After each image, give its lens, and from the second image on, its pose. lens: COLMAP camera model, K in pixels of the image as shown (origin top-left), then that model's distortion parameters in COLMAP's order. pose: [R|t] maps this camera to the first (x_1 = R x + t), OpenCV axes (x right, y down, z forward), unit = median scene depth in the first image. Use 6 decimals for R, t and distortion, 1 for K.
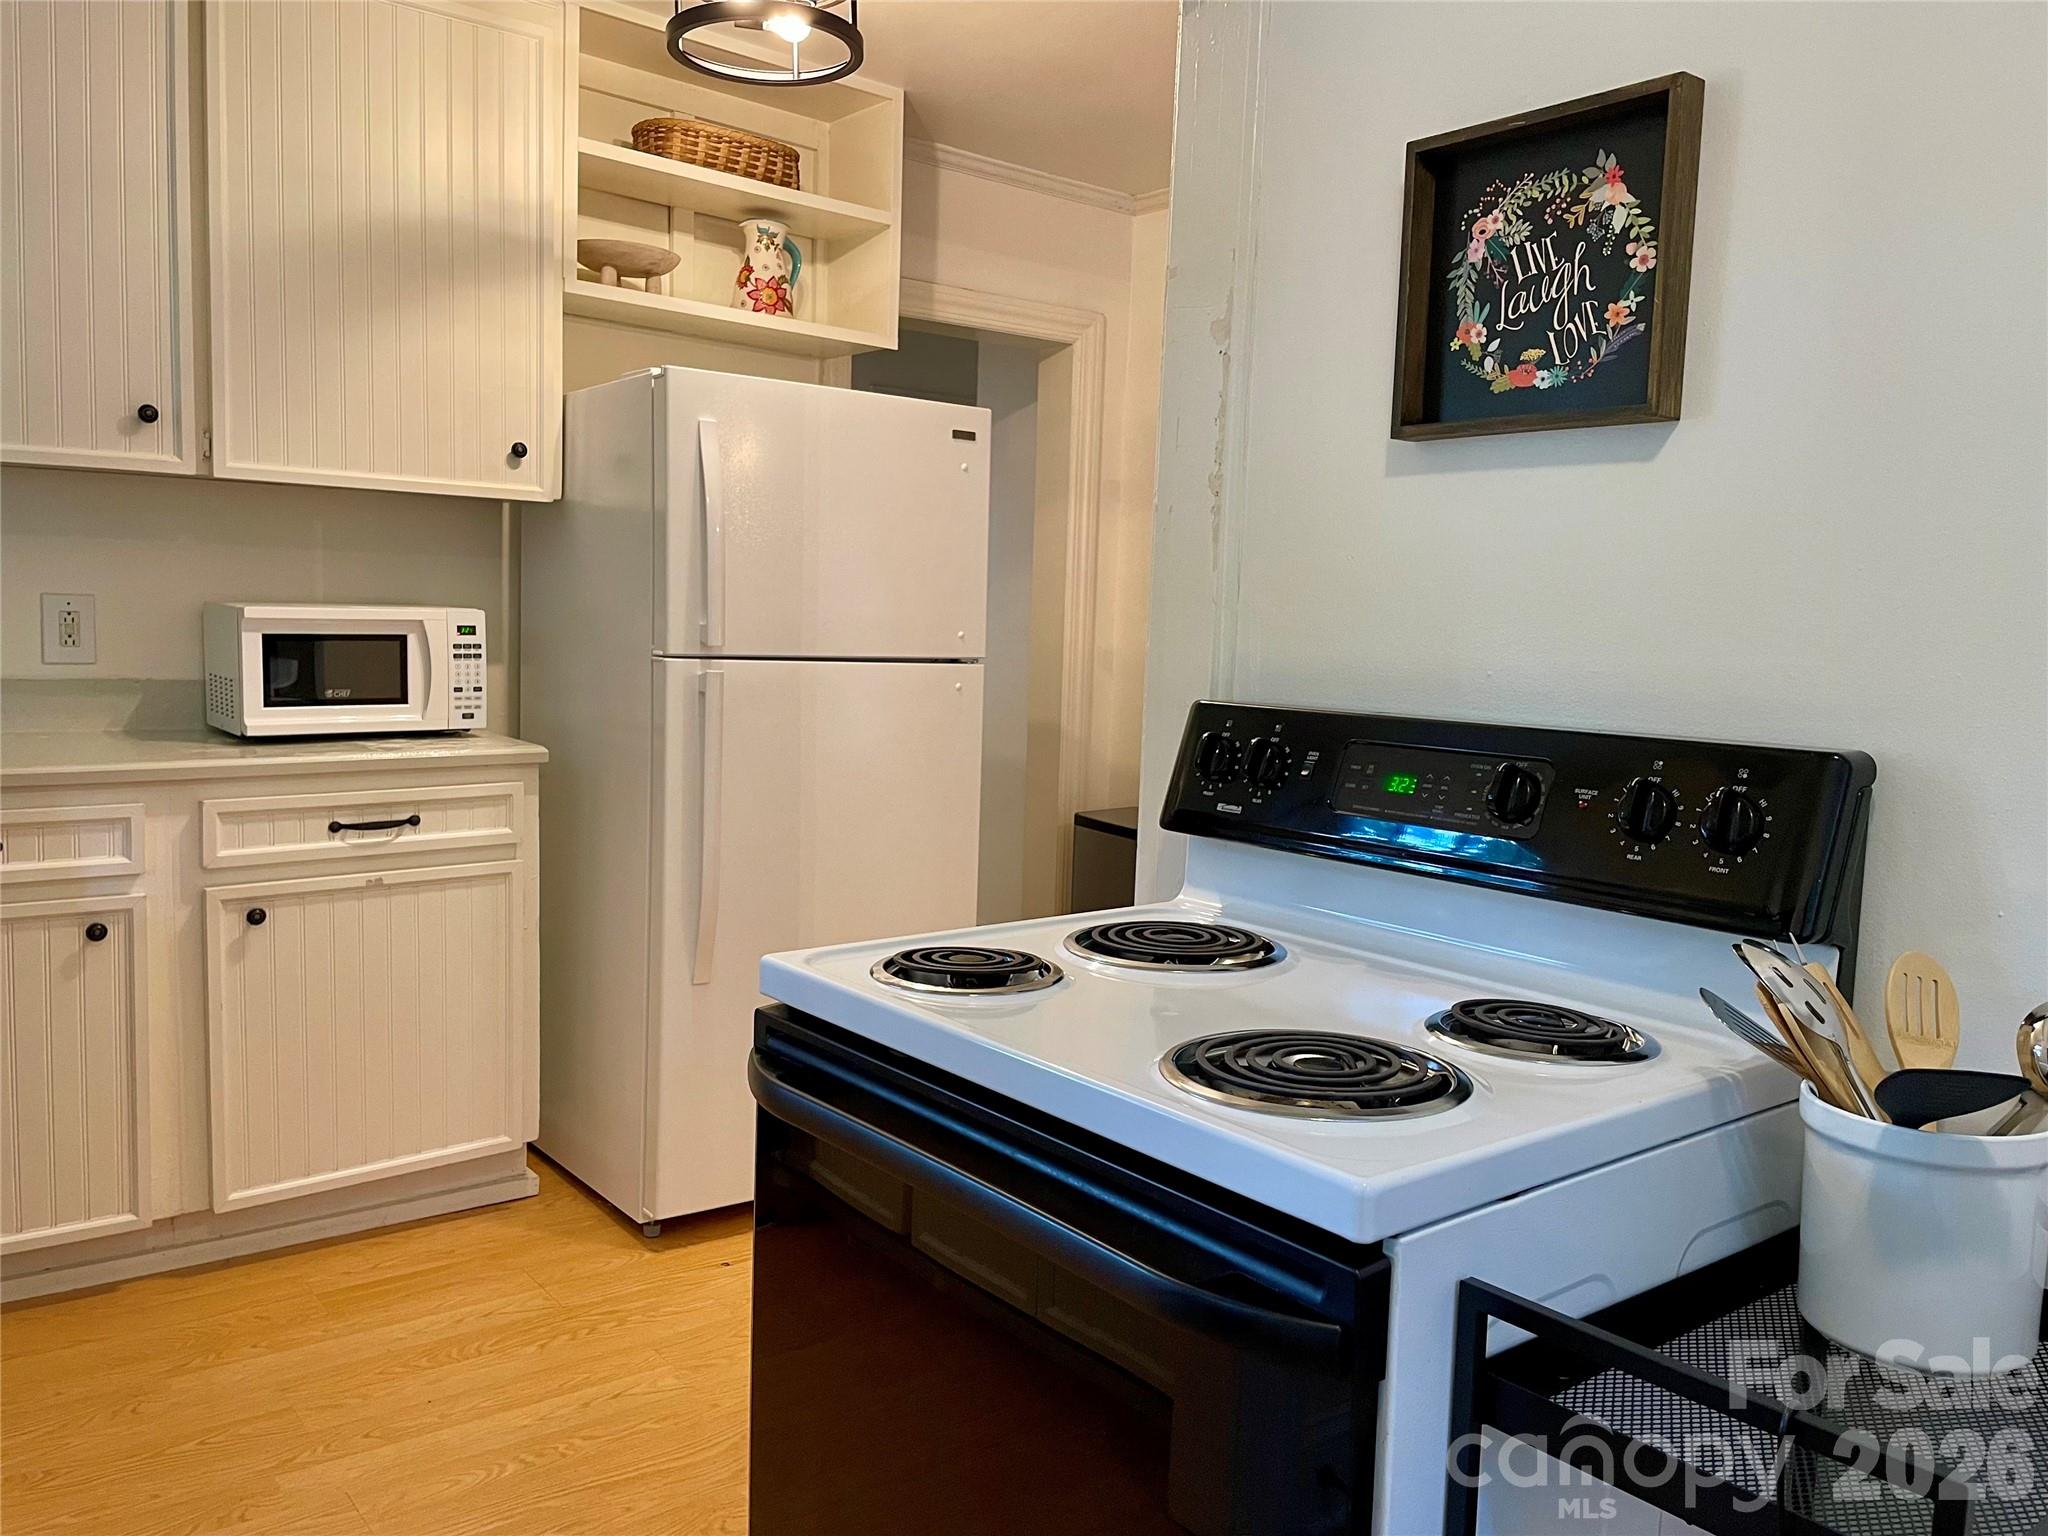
lens RADIAL K [[1551.8, 0, 1014.2], [0, 1551.8, 758.5], [0, 0, 1]] dist [0.053749, -0.032457]
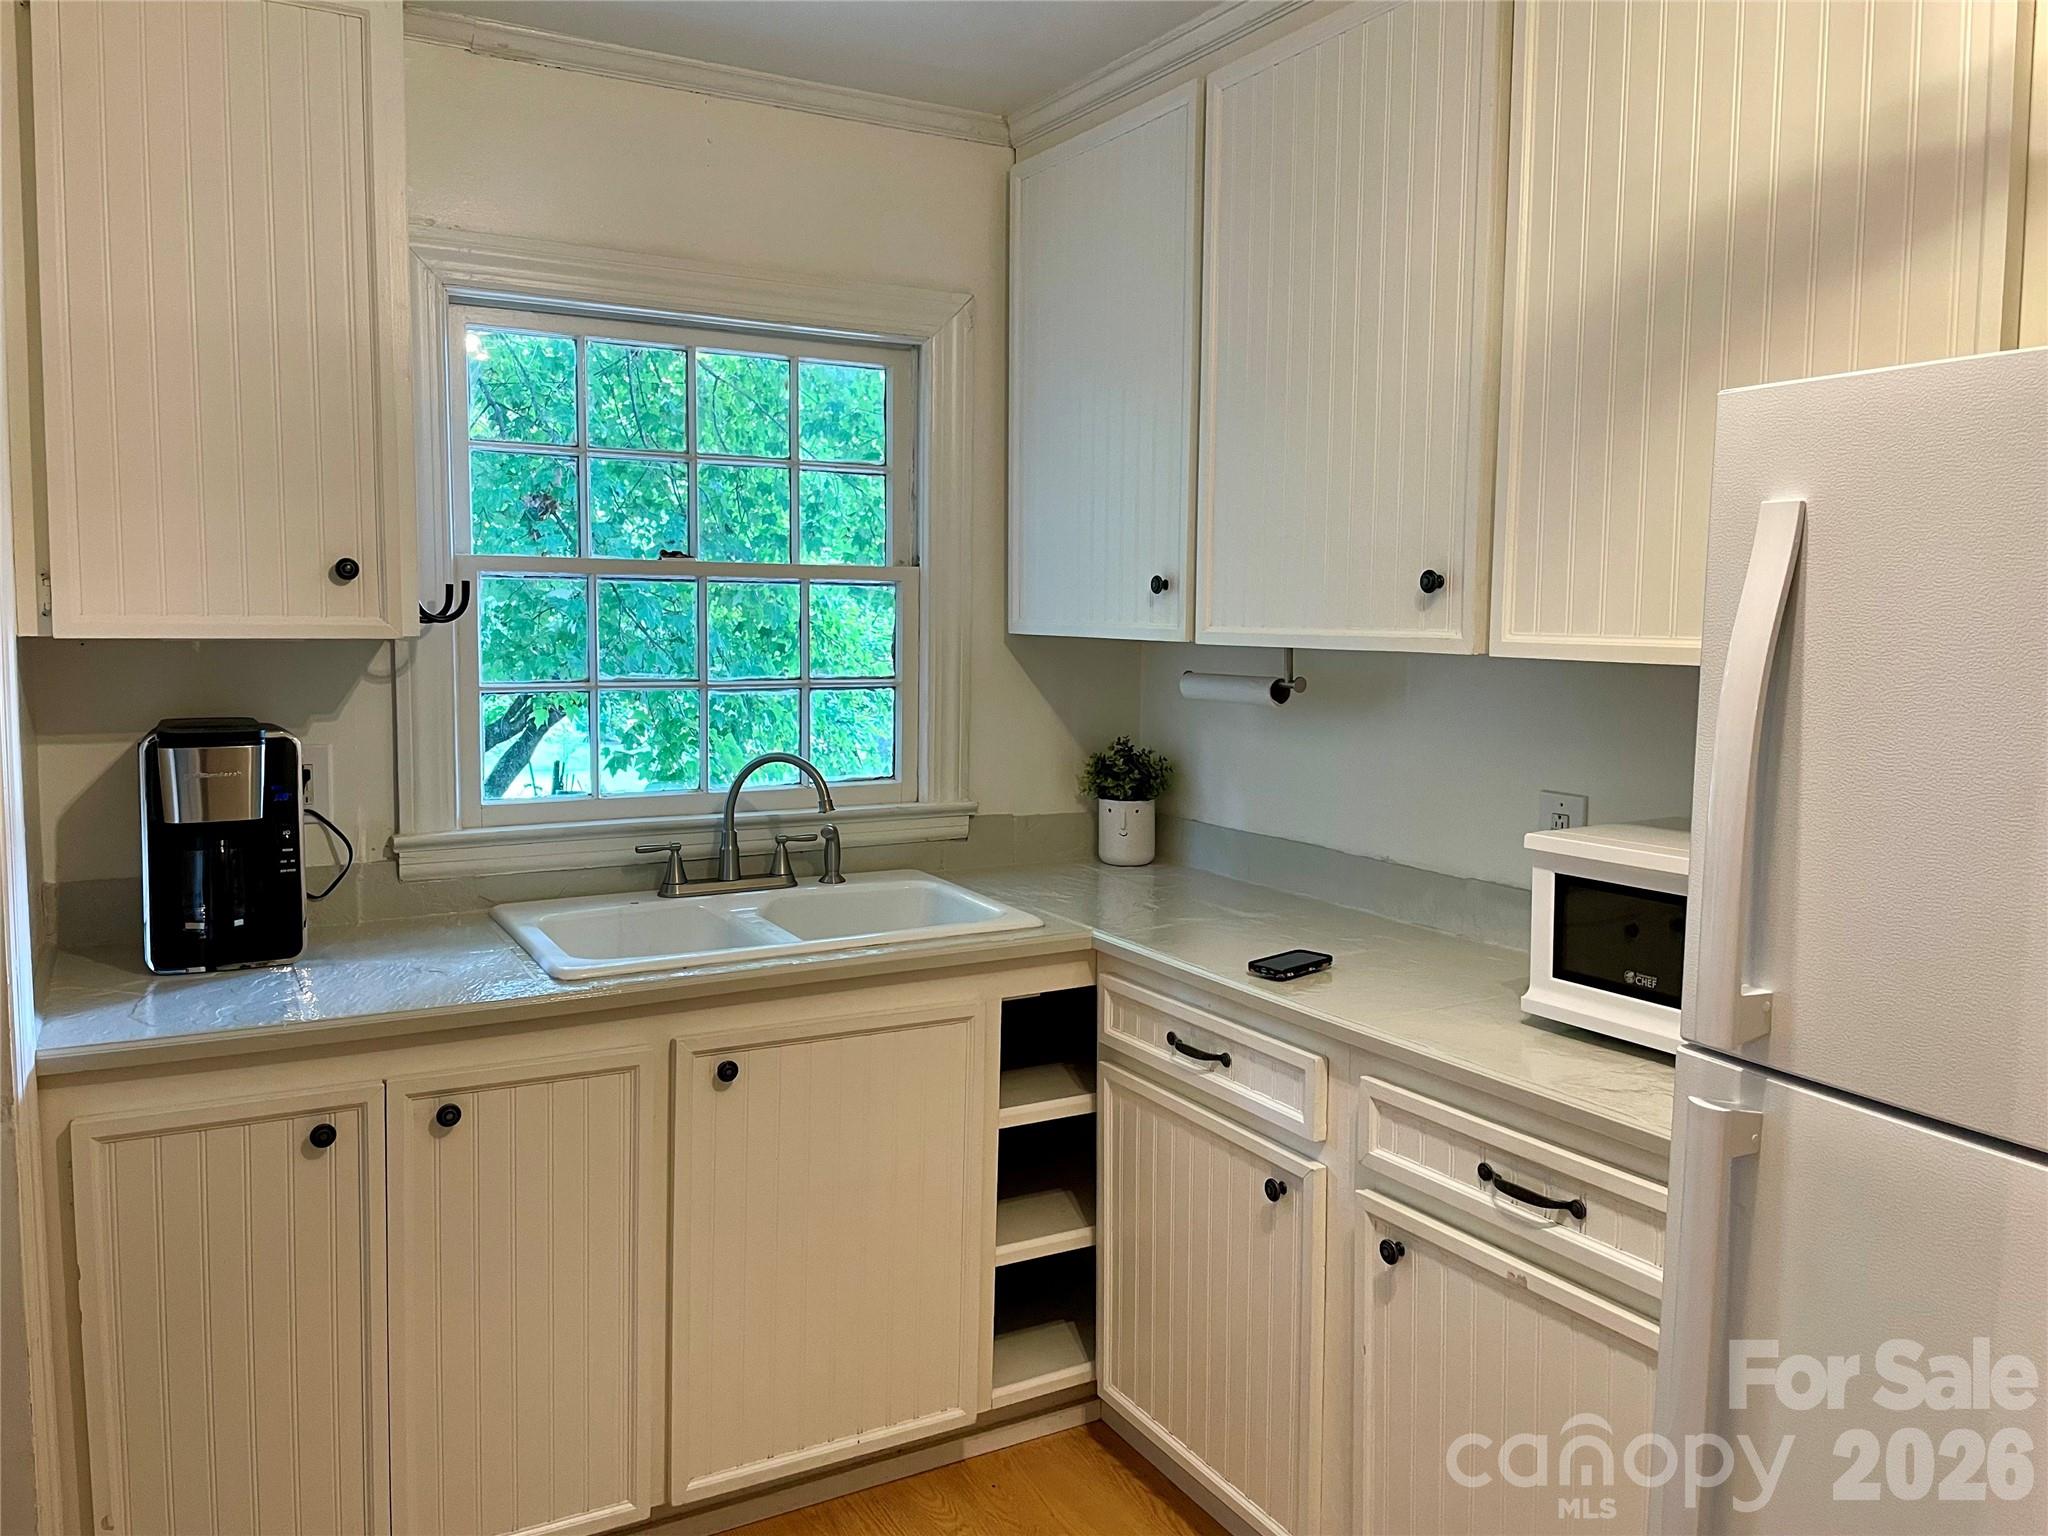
lens RADIAL K [[1551.8, 0, 1025.3], [0, 1551.8, 747.5], [0, 0, 1]] dist [0.053749, -0.032457]
pose [[-0.163184, 0.054726, -0.985077, 0.233066], [-0.114539, 0.990658, 0.074010, -0.153845], [0.979924, 0.124907, -0.155391, 0.837883]]
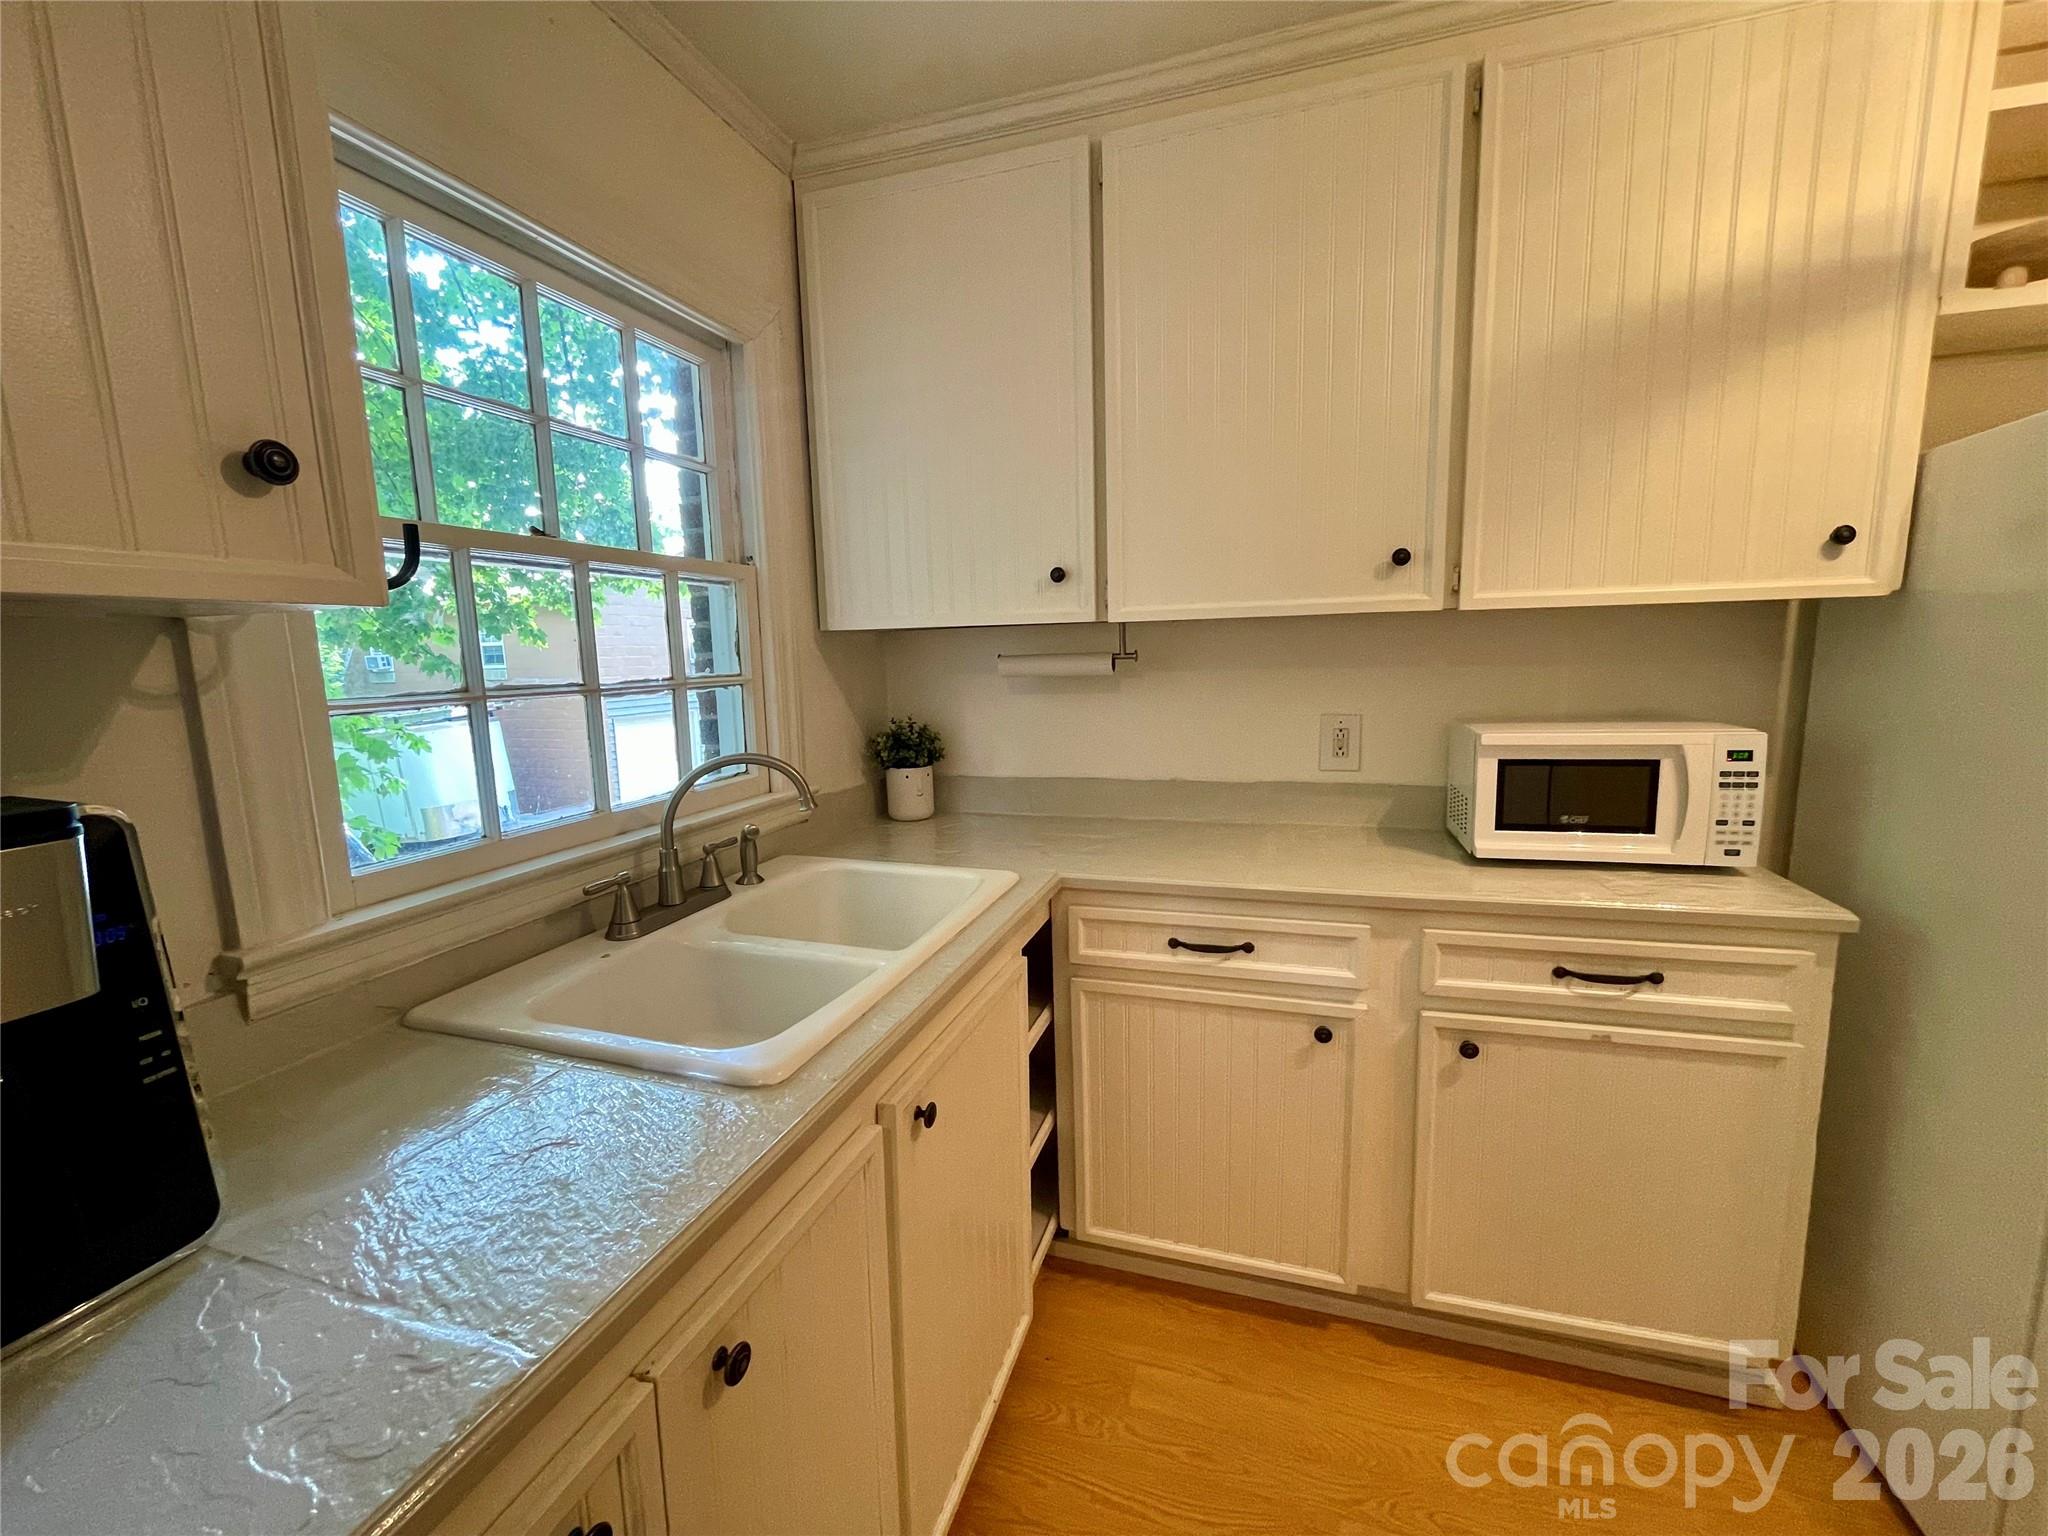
lens RADIAL K [[834.5, 0, 1012.3], [0, 834.5, 770.5], [0, 0, 1]] dist [-0.009506, 0.001622]
pose [[0.547481, 0.070963, -0.833804, -0.194629], [-0.038760, 0.997479, 0.059443, -0.088802], [0.835920, -0.000226, 0.548851, 0.425690]]
